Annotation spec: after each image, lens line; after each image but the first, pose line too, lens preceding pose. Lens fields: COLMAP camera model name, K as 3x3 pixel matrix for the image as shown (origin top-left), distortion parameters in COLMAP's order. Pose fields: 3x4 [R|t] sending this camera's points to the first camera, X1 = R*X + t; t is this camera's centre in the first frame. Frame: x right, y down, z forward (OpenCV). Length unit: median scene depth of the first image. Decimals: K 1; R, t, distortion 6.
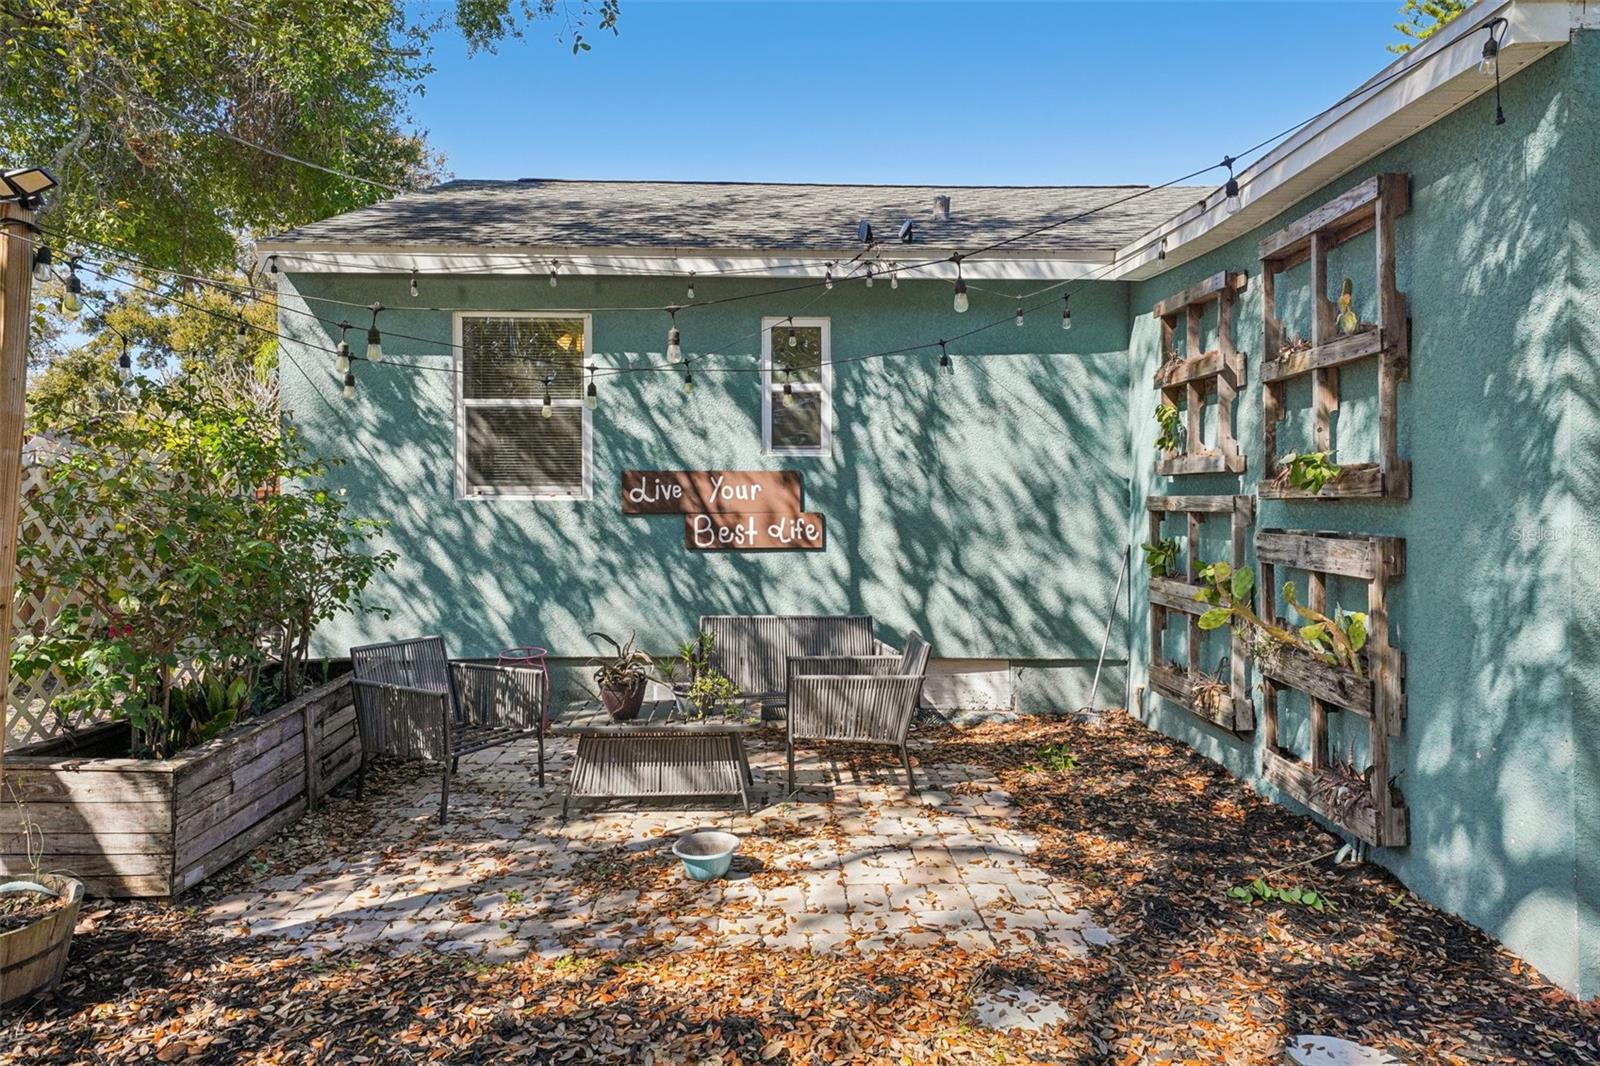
lens RADIAL K [[984.8, 0, 771.2], [0, 984.8, 499.9], [0, 0, 1]] dist [0.022996, 0.000079]
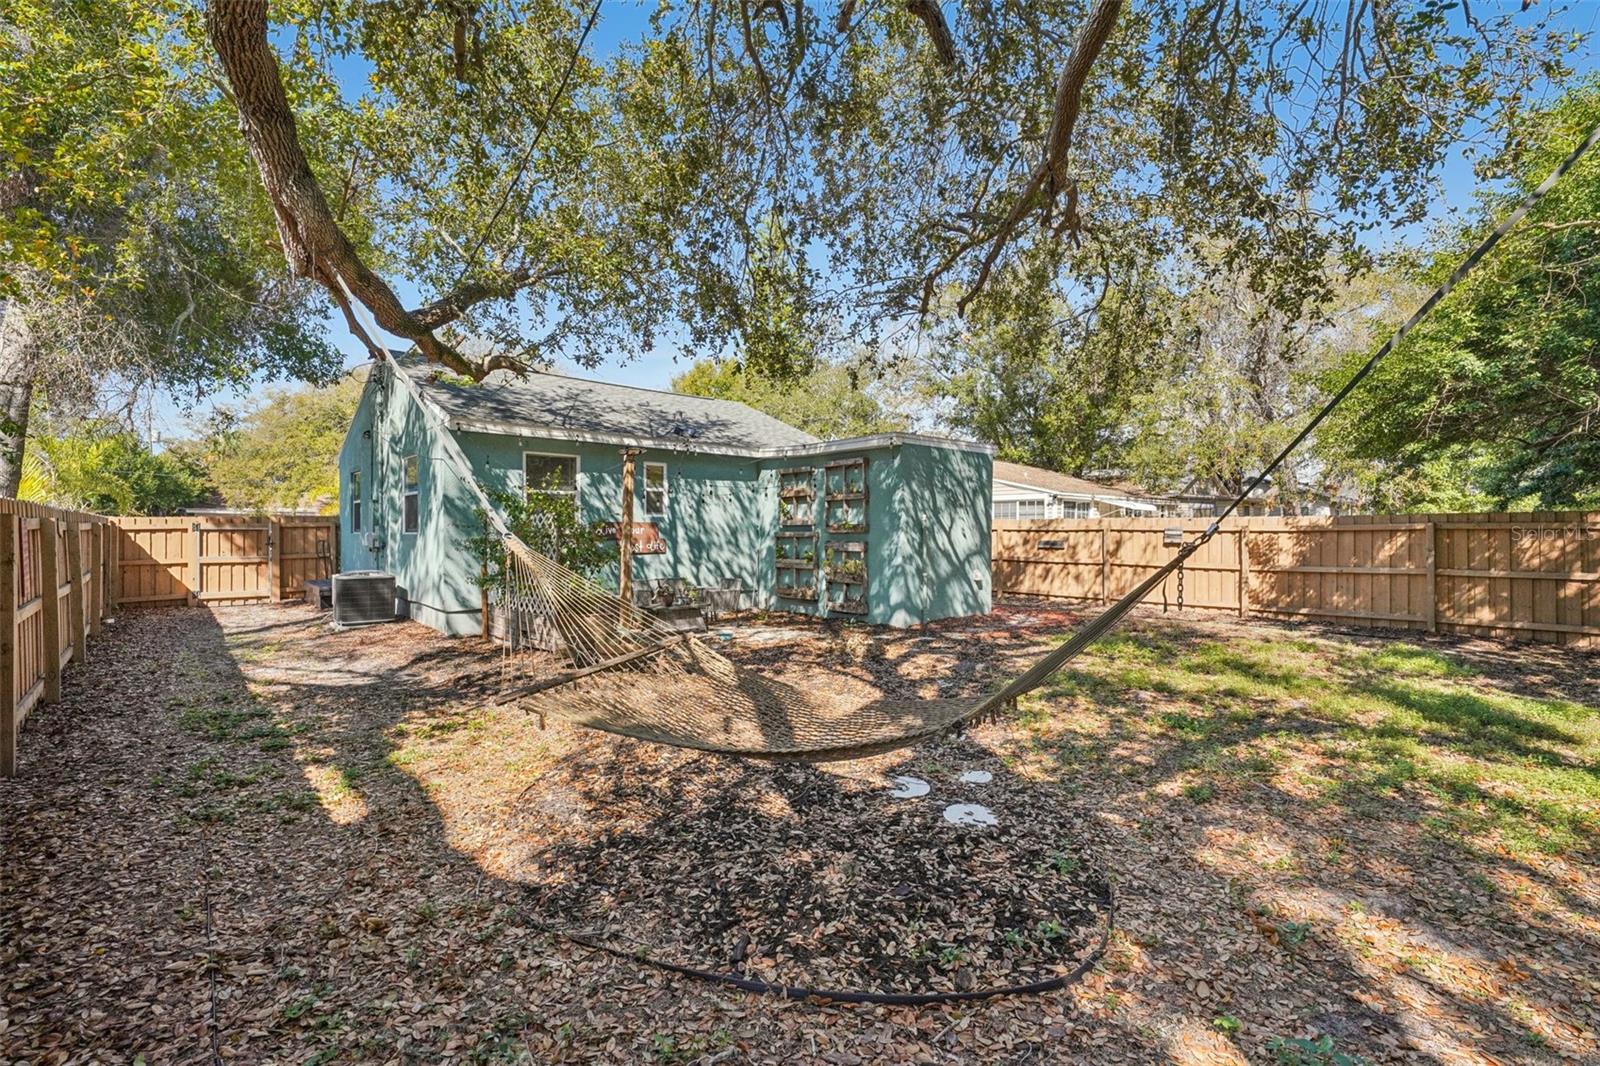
lens RADIAL K [[707.9, 0, 805.5], [0, 707.9, 527.4], [0, 0, 1]] dist [-0.035935, 0.003073]
pose [[0.754140, 0.002947, 0.656708, -0.892198], [0.003514, 0.999958, -0.008523, 0.001405], [-0.656705, 0.008735, 0.754097, -0.643226]]
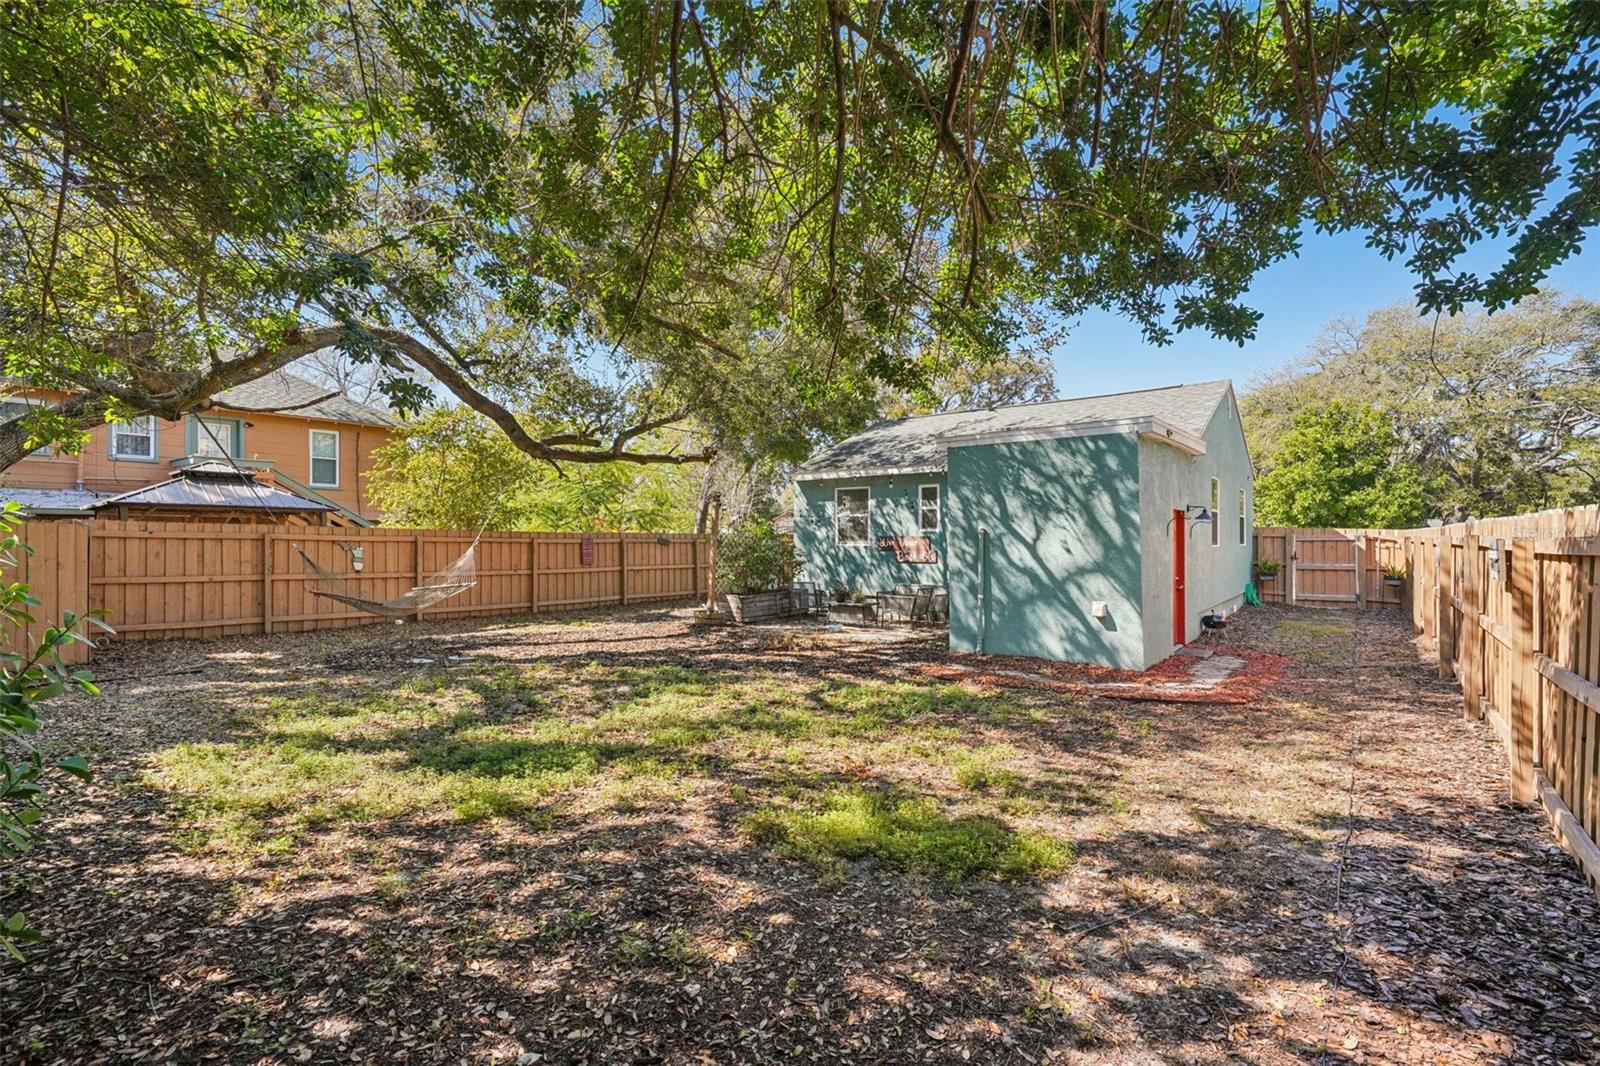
lens RADIAL K [[707.9, 0, 785.7], [0, 707.9, 536.0], [0, 0, 1]] dist [-0.035935, 0.003073]
pose [[0.758446, -0.000971, -0.651736, 1.104046], [-0.010702, 0.999845, -0.013945, 0.007650], [0.651648, 0.017552, 0.758318, -0.916482]]
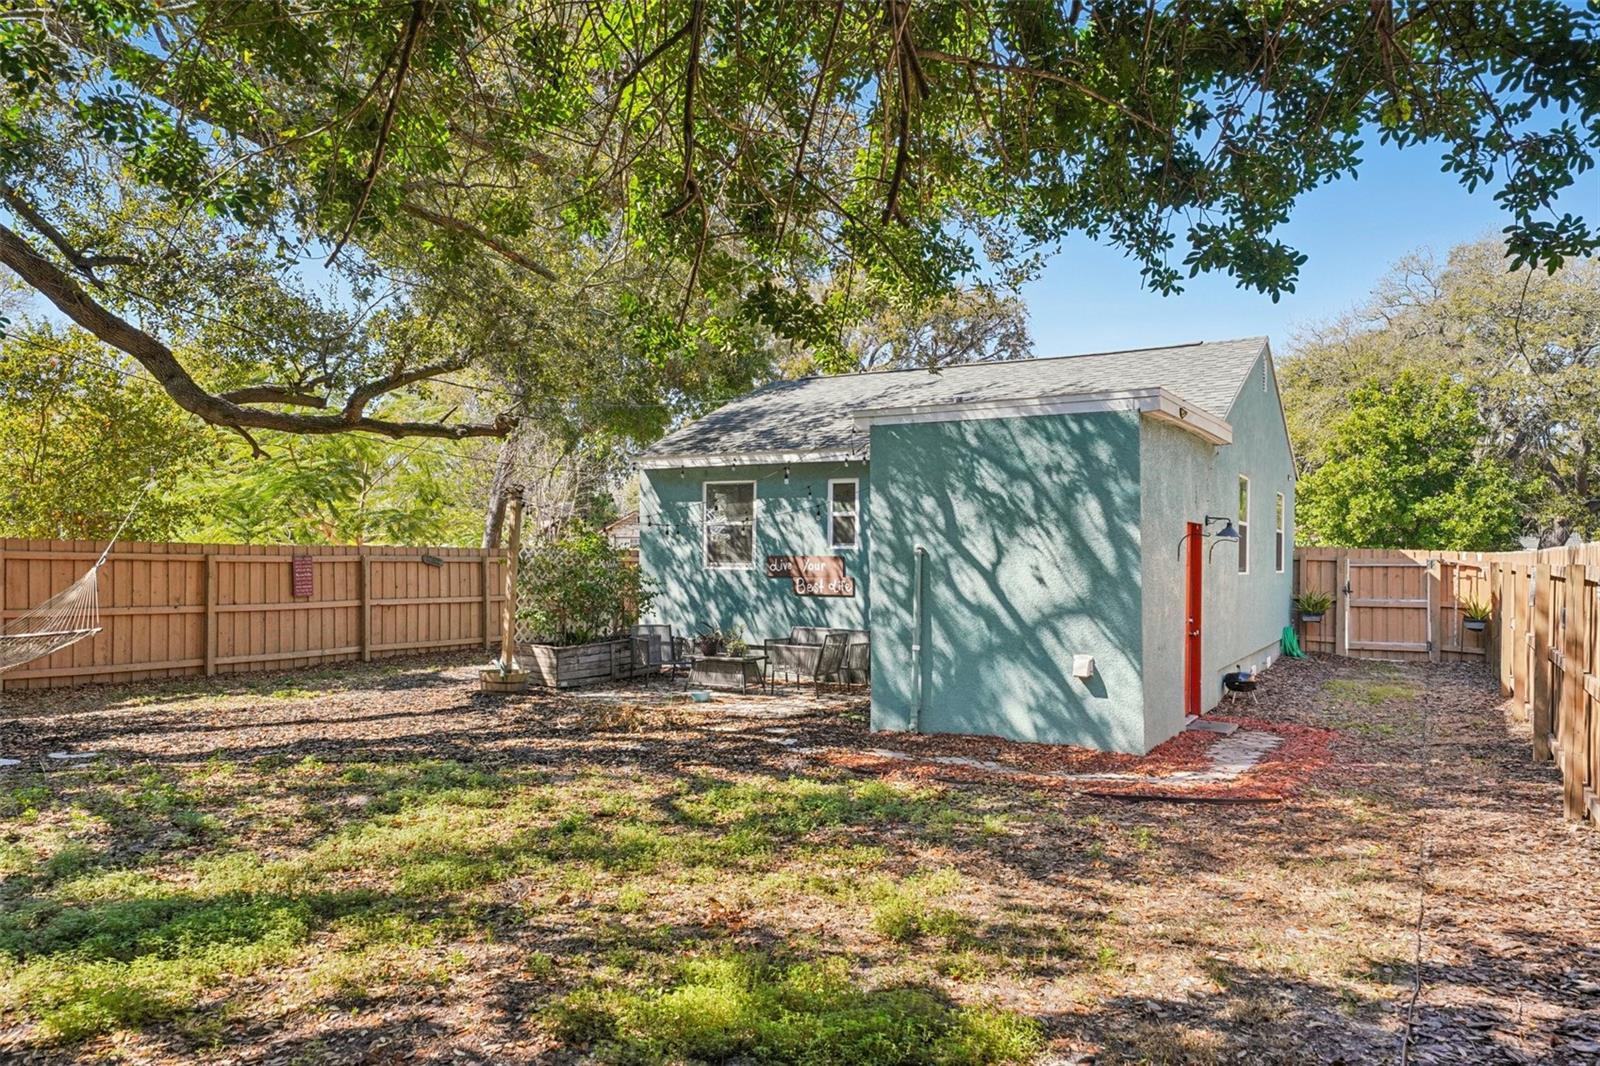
lens RADIAL K [[1072.4, 0, 804.5], [0, 1072.4, 557.1], [0, 0, 1]] dist [-0.001632, -0.008061]
pose [[0.853454, 0.008413, -0.521100, 1.104979], [-0.016957, 0.999789, -0.011630, 0.001847], [0.520892, 0.018762, 0.853417, -0.907493]]
